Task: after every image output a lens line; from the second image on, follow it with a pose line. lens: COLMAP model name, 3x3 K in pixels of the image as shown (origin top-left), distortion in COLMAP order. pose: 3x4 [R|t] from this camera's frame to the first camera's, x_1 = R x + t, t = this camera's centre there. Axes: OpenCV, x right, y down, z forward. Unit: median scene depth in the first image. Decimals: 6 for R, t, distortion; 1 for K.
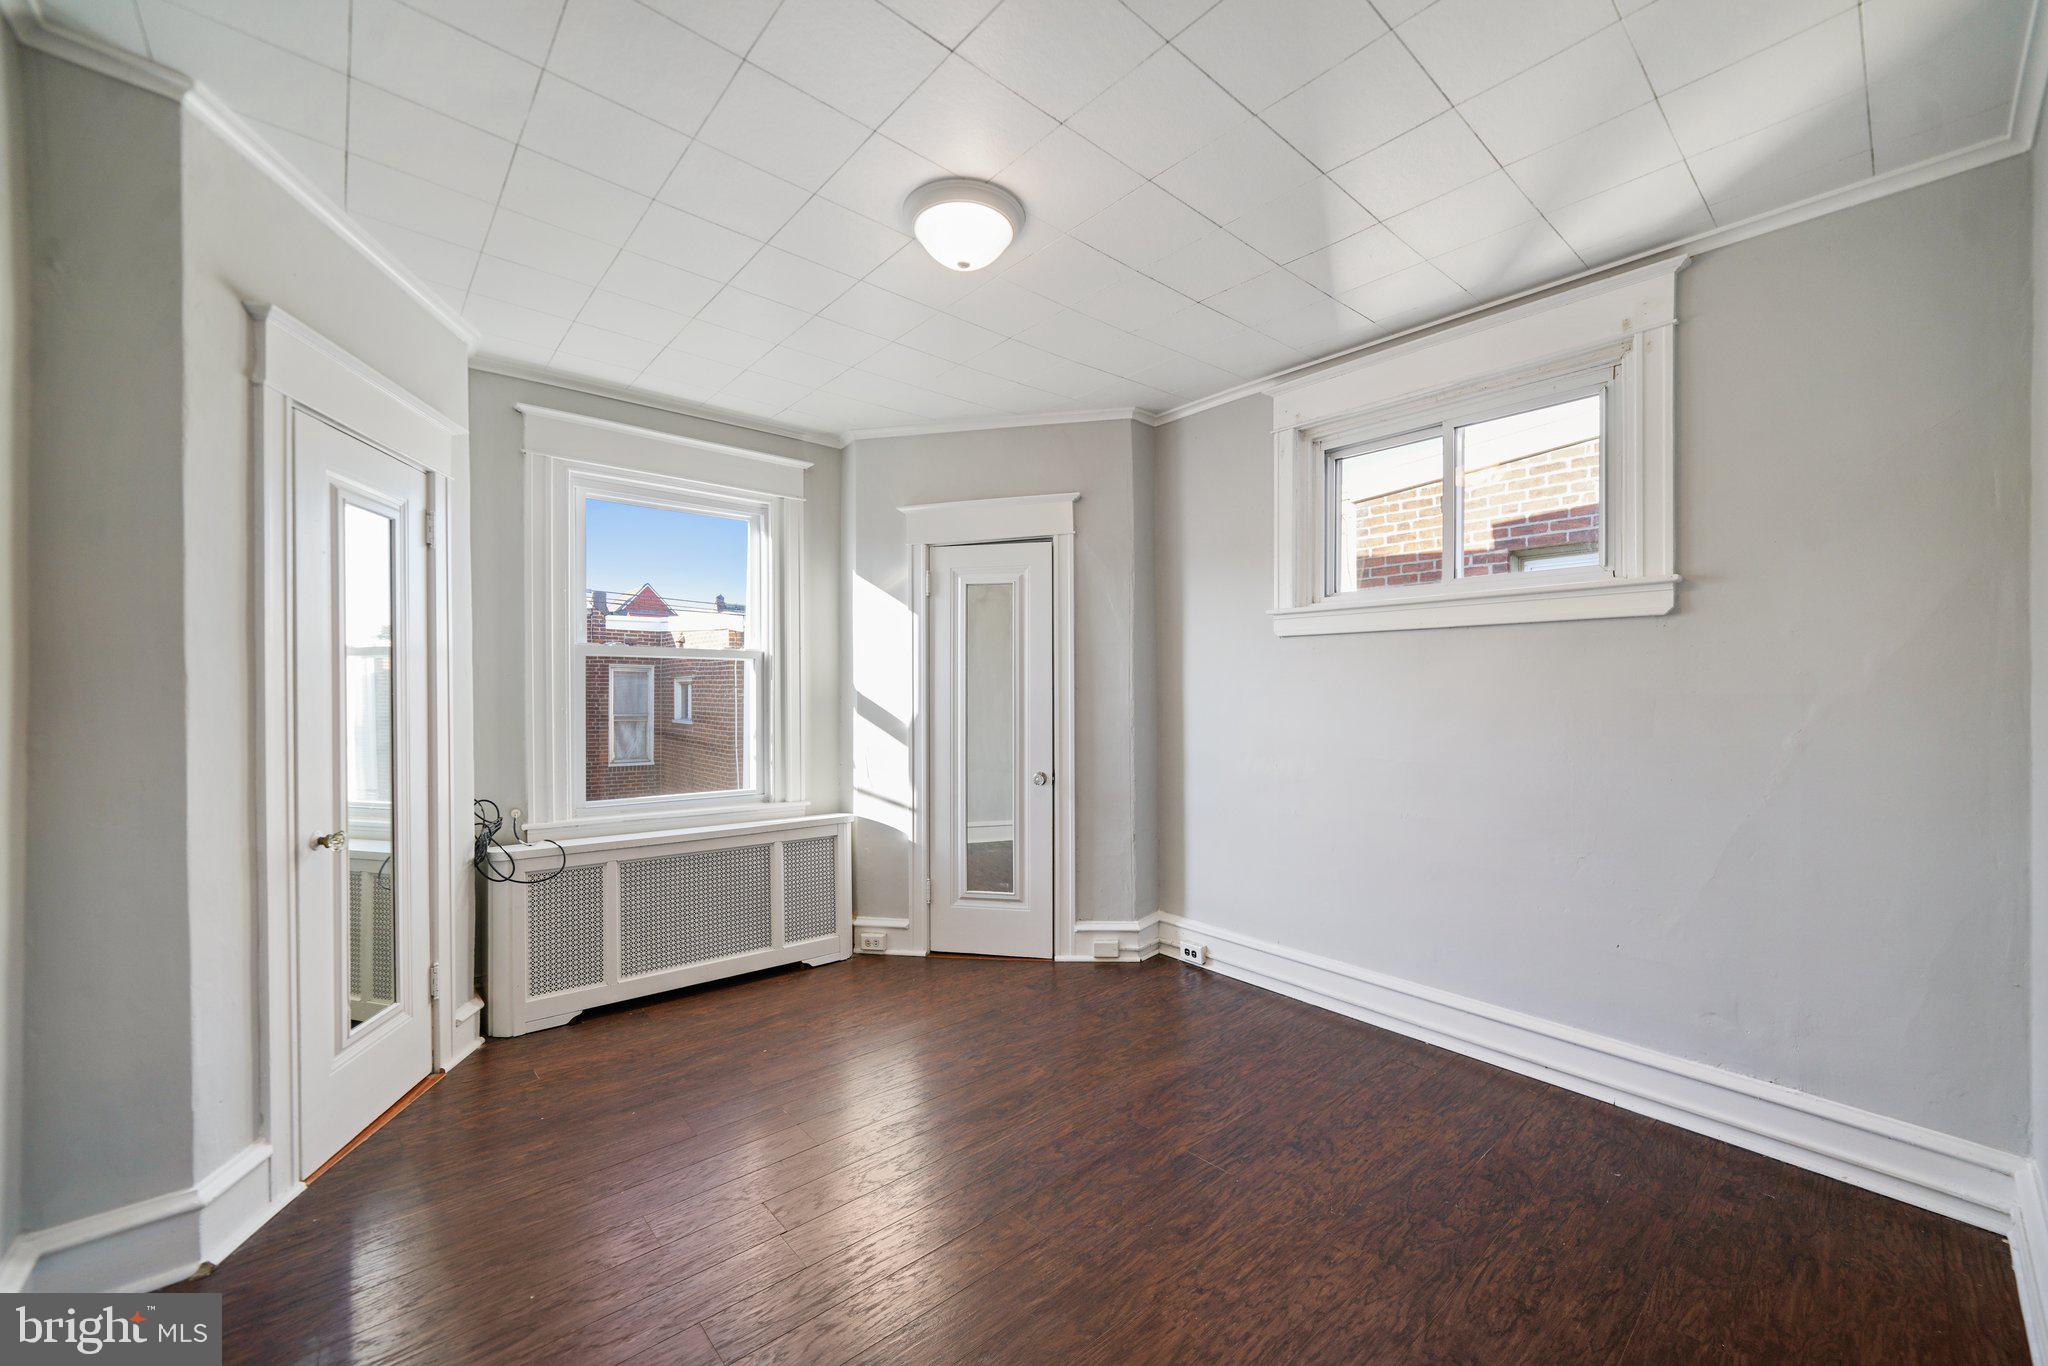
lens RADIAL K [[788.5, 0, 1015.2], [0, 788.5, 700.2], [0, 0, 1]] dist [-0.000931, -0.000148]
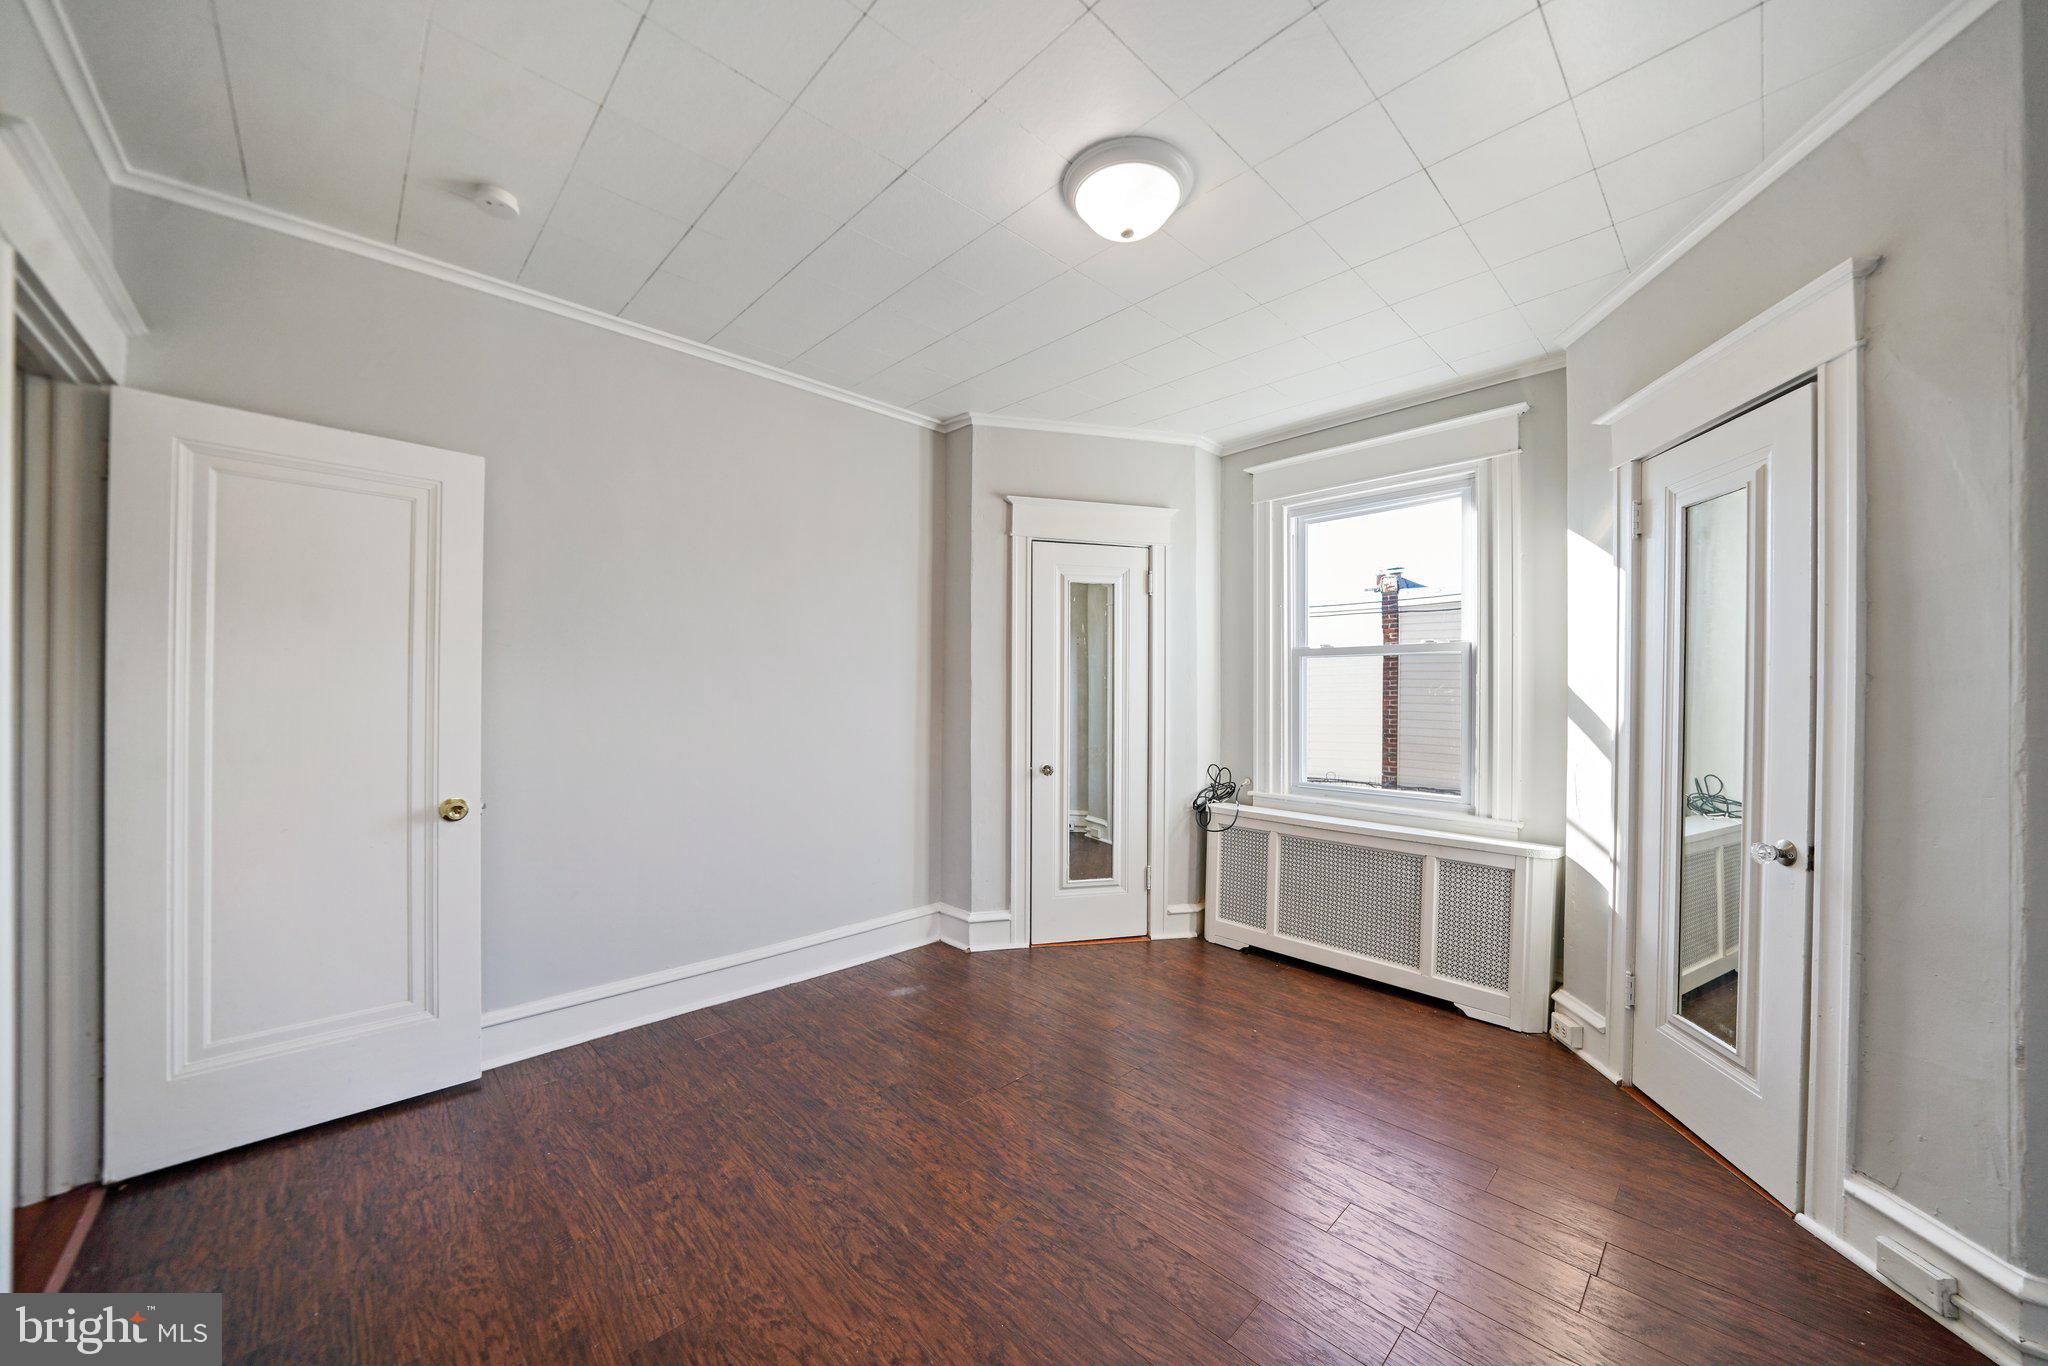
lens RADIAL K [[713.3, 0, 1031.8], [0, 713.3, 699.0], [0, 0, 1]] dist [-0.026942, 0.003436]
pose [[0.072269, 0.007652, -0.997356, 0.454575], [-0.010830, 0.999918, 0.006887, 0.001715], [0.997326, 0.010304, 0.072346, 0.486934]]
